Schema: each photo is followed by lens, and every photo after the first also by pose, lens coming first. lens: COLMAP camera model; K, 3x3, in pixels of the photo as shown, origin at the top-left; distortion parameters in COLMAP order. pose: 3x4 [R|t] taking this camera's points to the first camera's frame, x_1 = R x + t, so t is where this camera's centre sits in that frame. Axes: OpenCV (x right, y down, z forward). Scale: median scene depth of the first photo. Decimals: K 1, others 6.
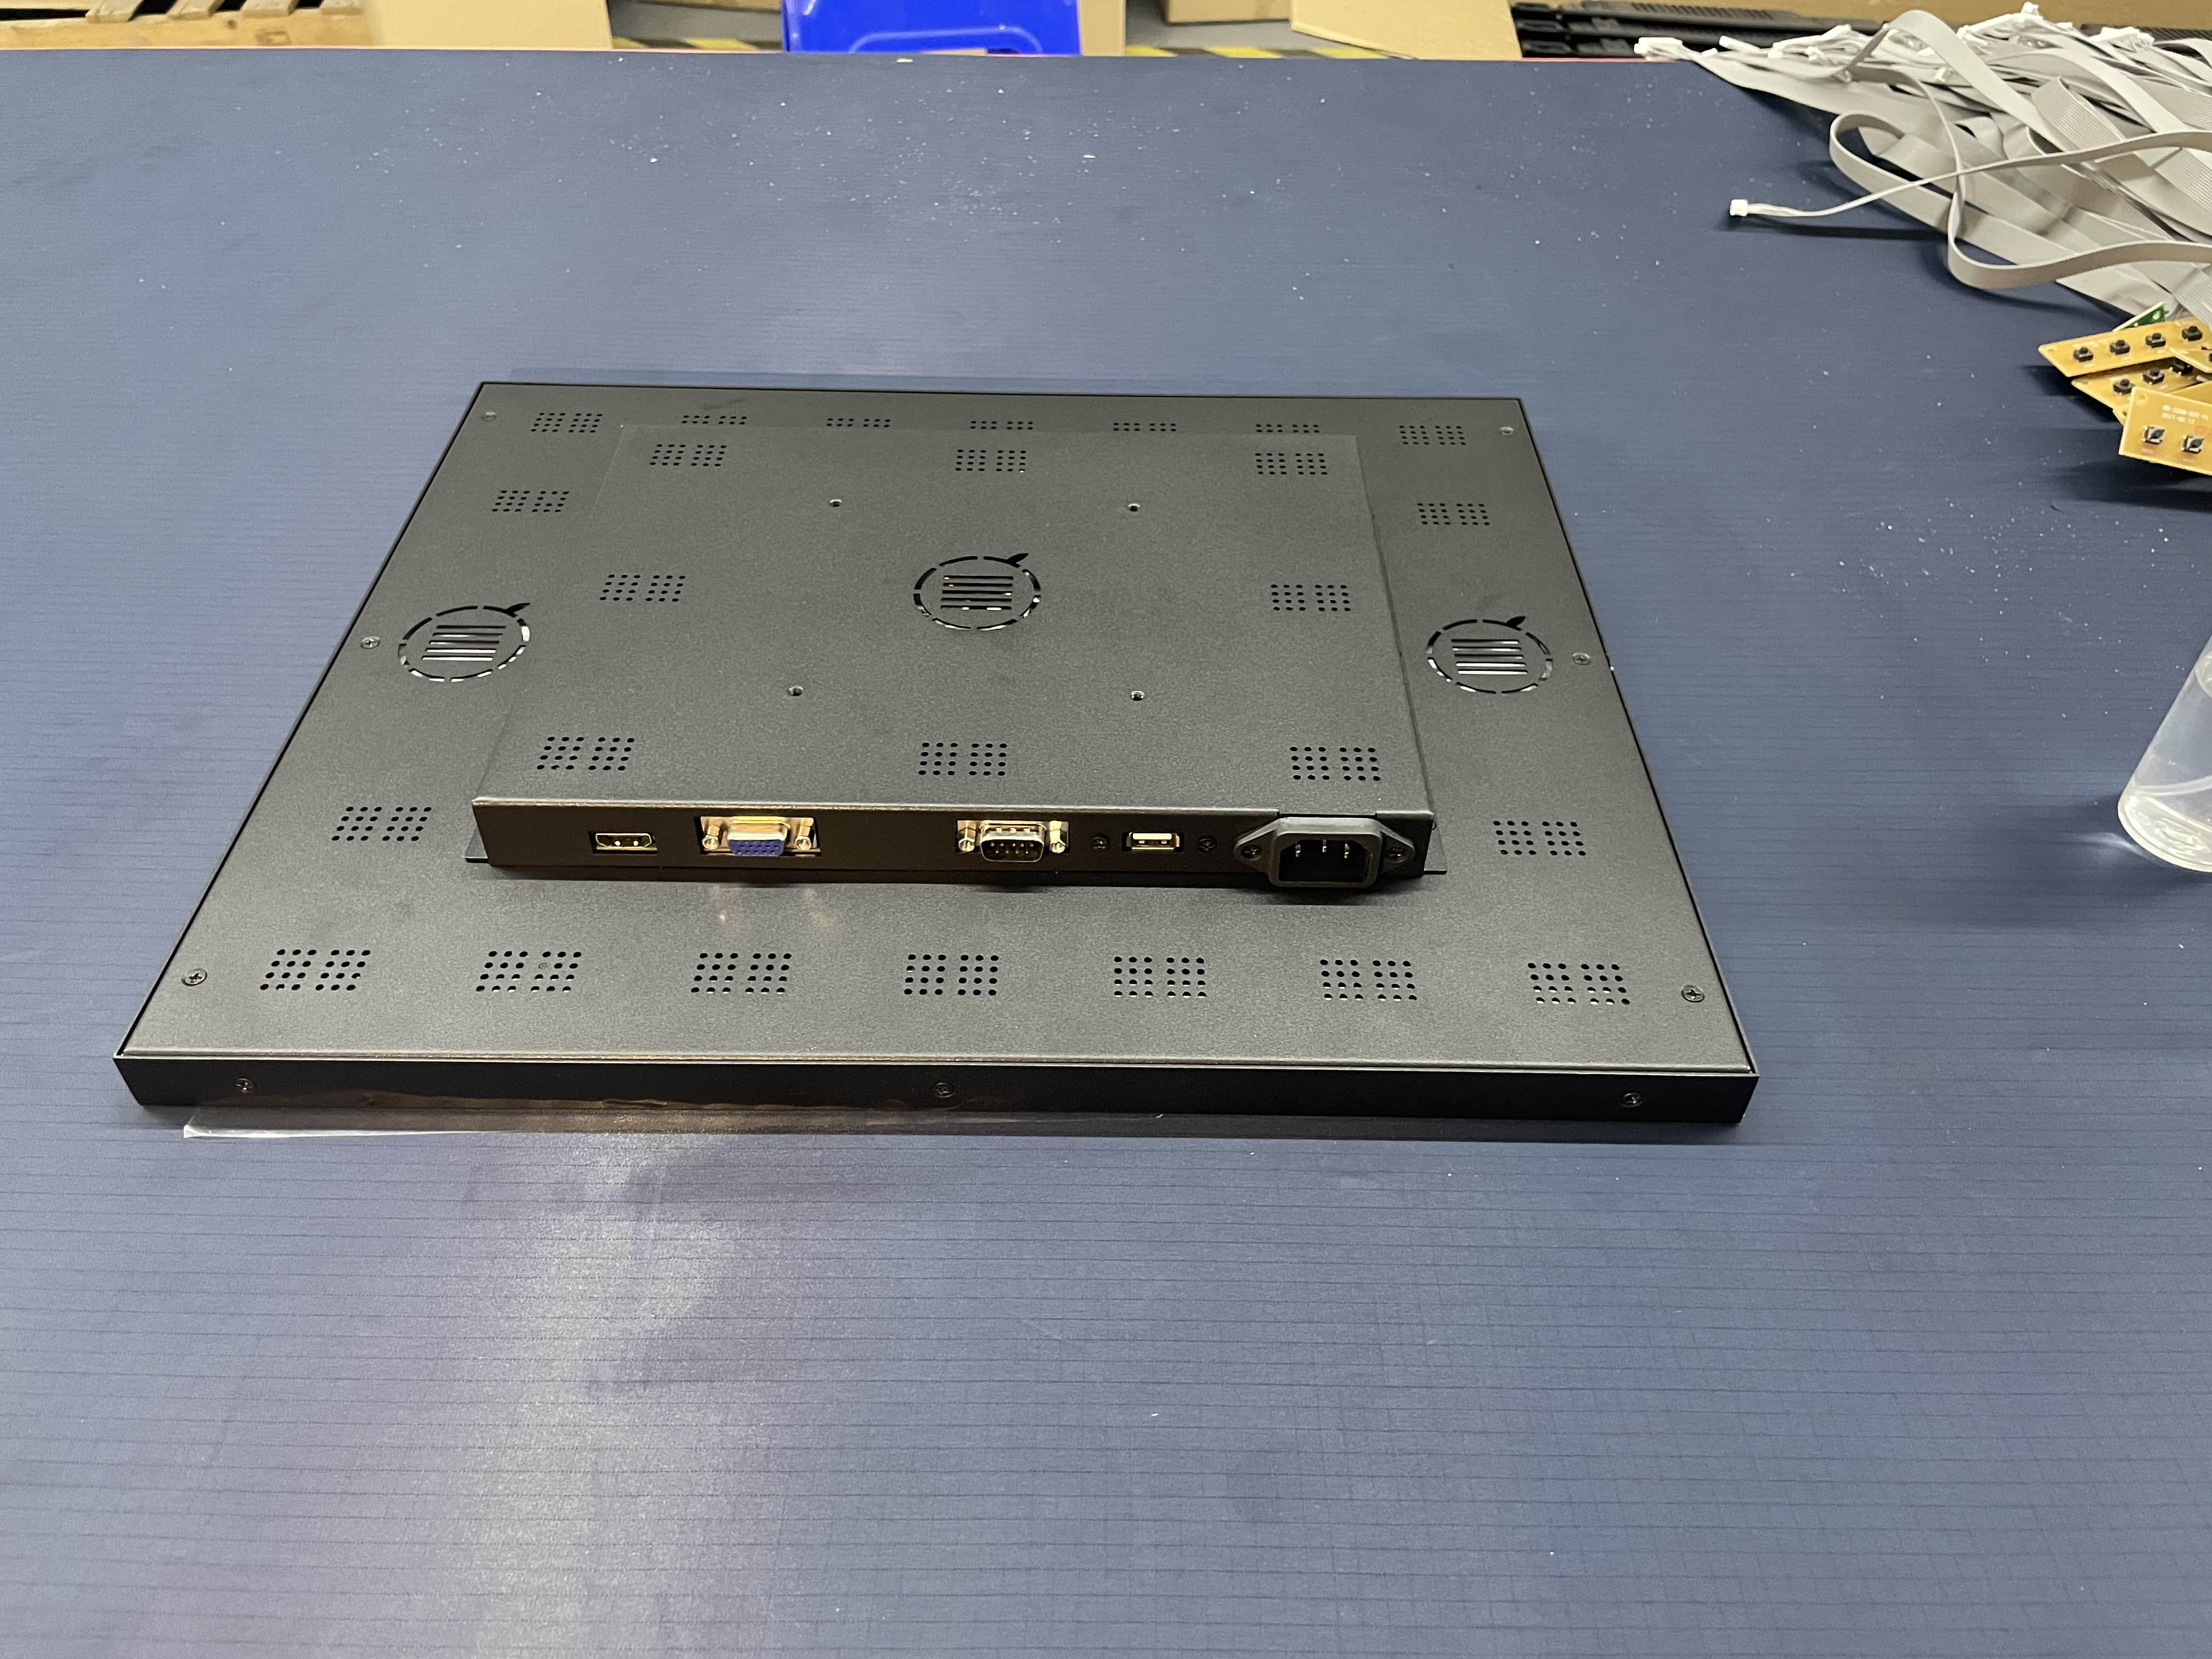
lens RADIAL K [[1695.7, 0, 1096.6], [0, 1695.7, 771.0], [0, 0, 1]] dist [0.071811, -0.136336]
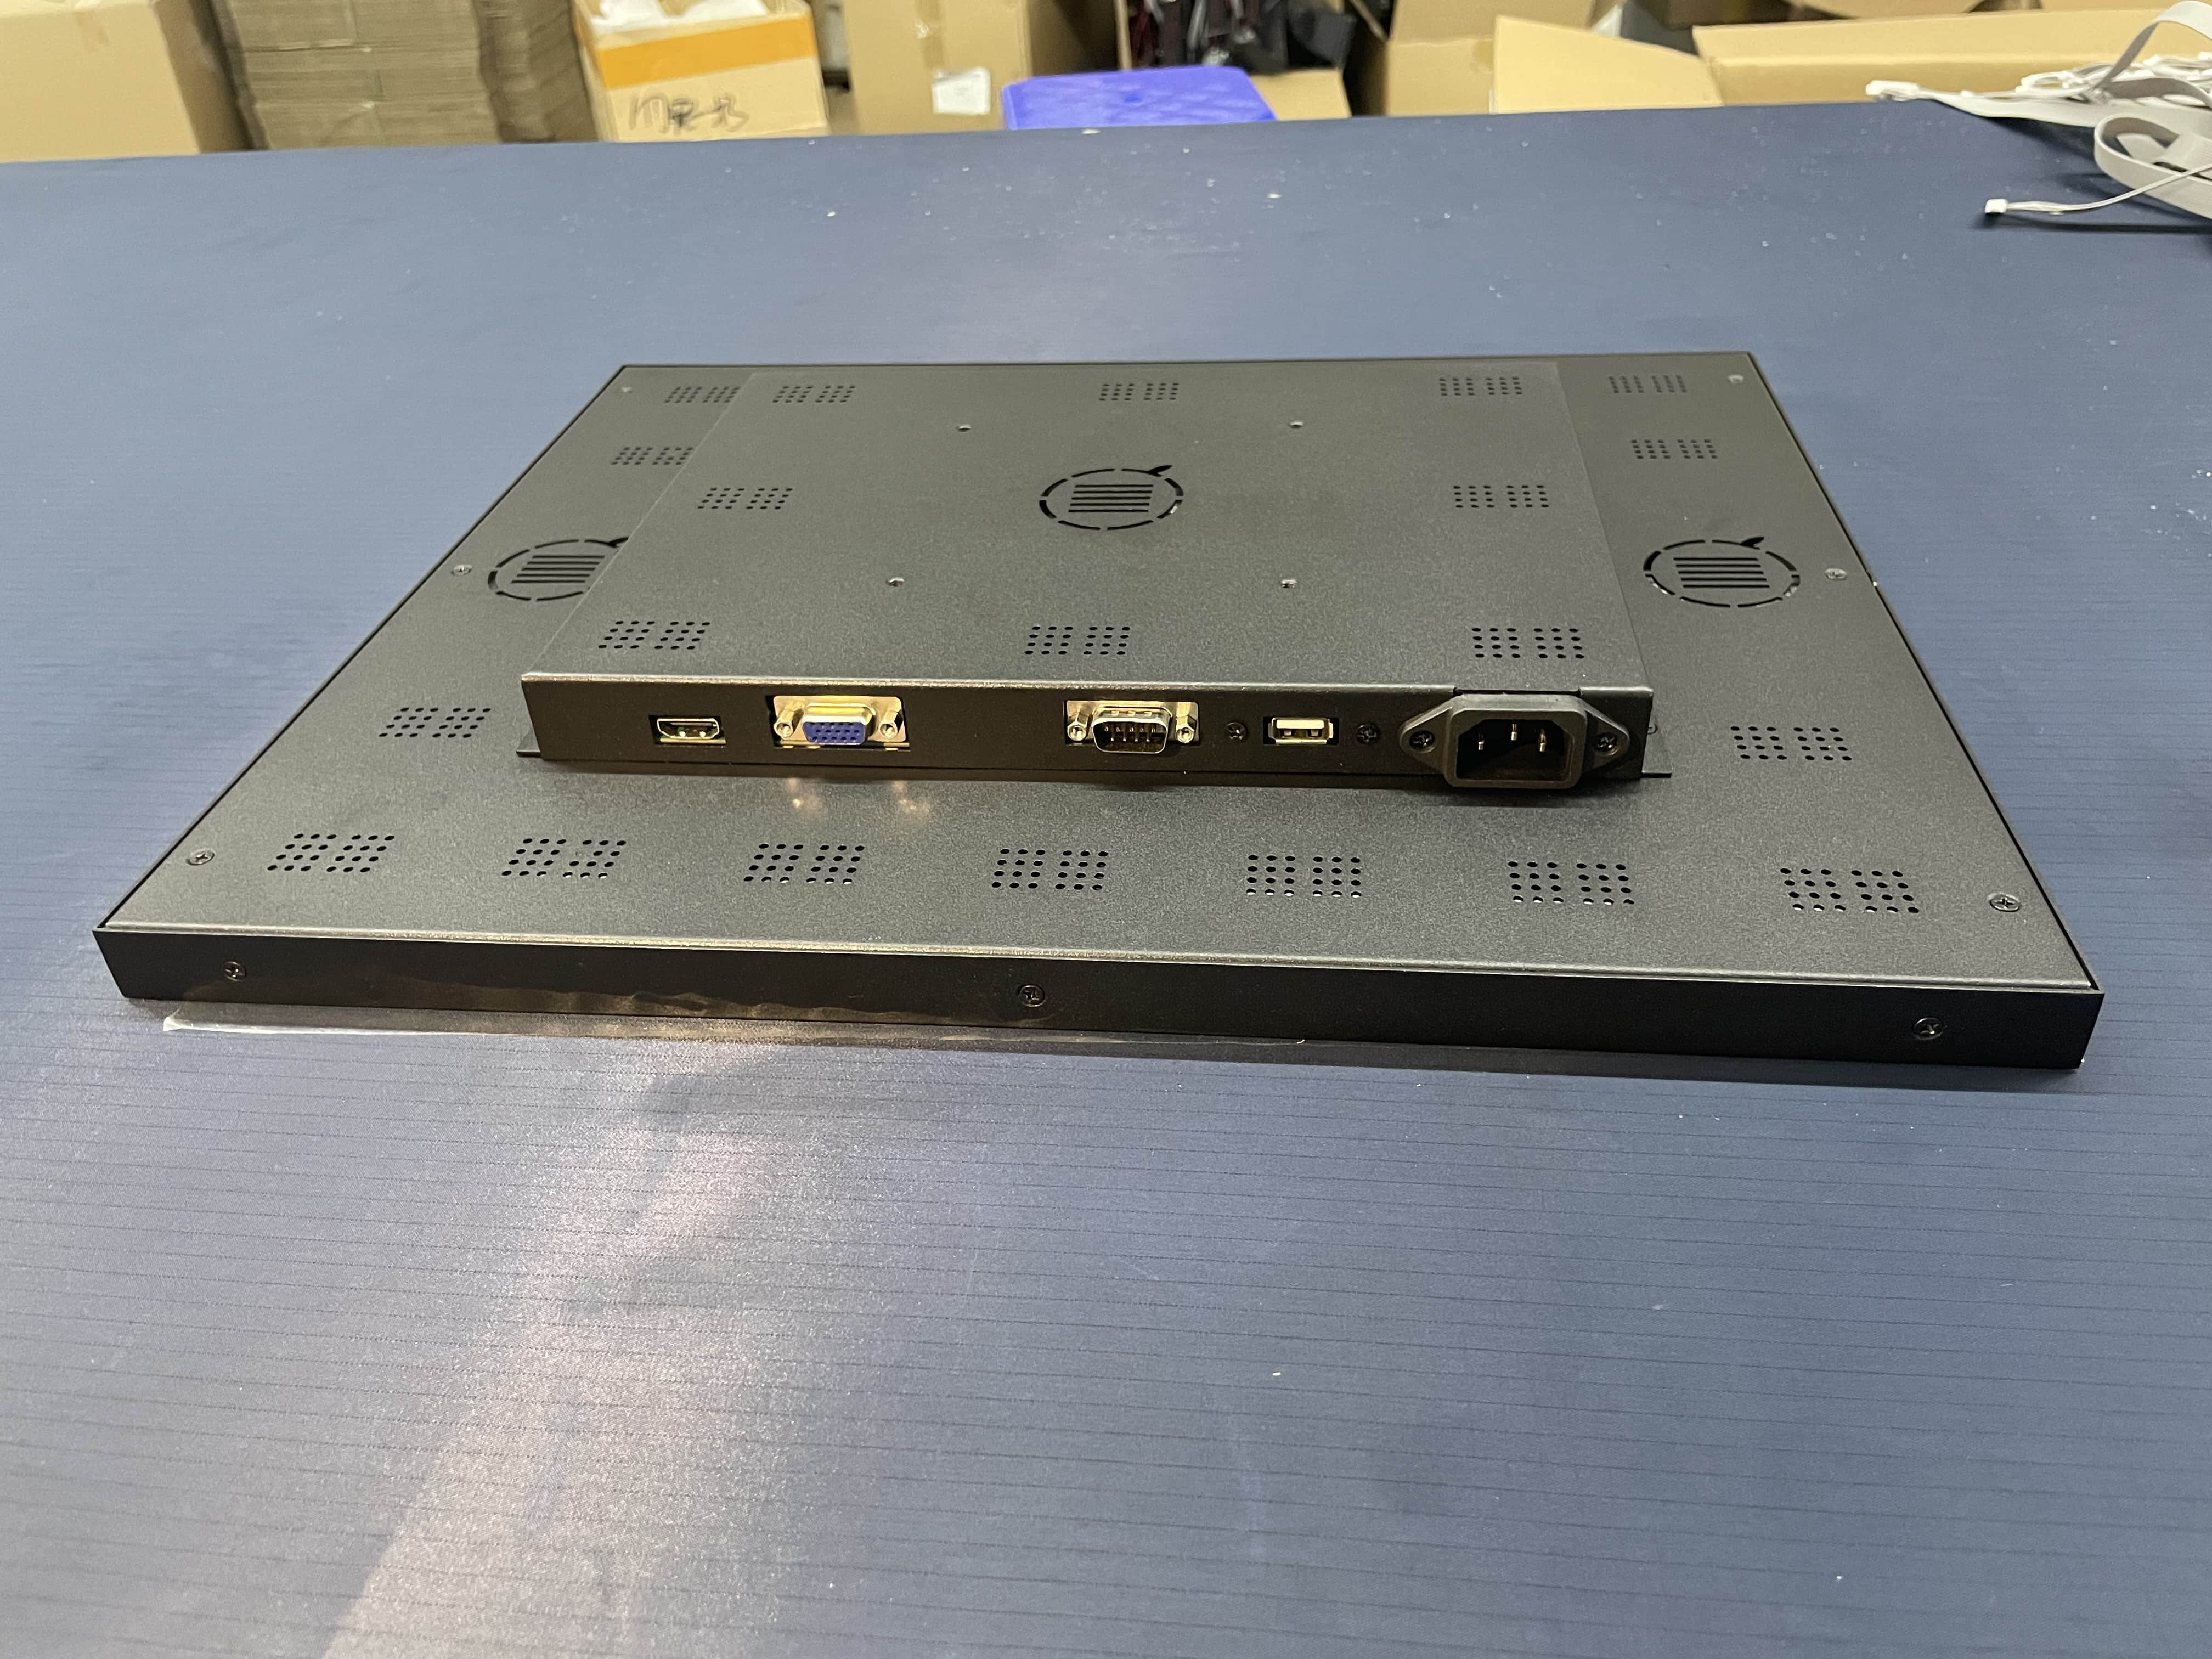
lens RADIAL K [[1695.7, 0, 1096.6], [0, 1695.7, 771.0], [0, 0, 1]] dist [0.071811, -0.136336]
pose [[0.992057, 0.007183, -0.125586, 0.038678], [-0.023681, 0.991181, -0.130380, 0.172635], [0.123542, 0.132318, 0.983478, 0.177505]]
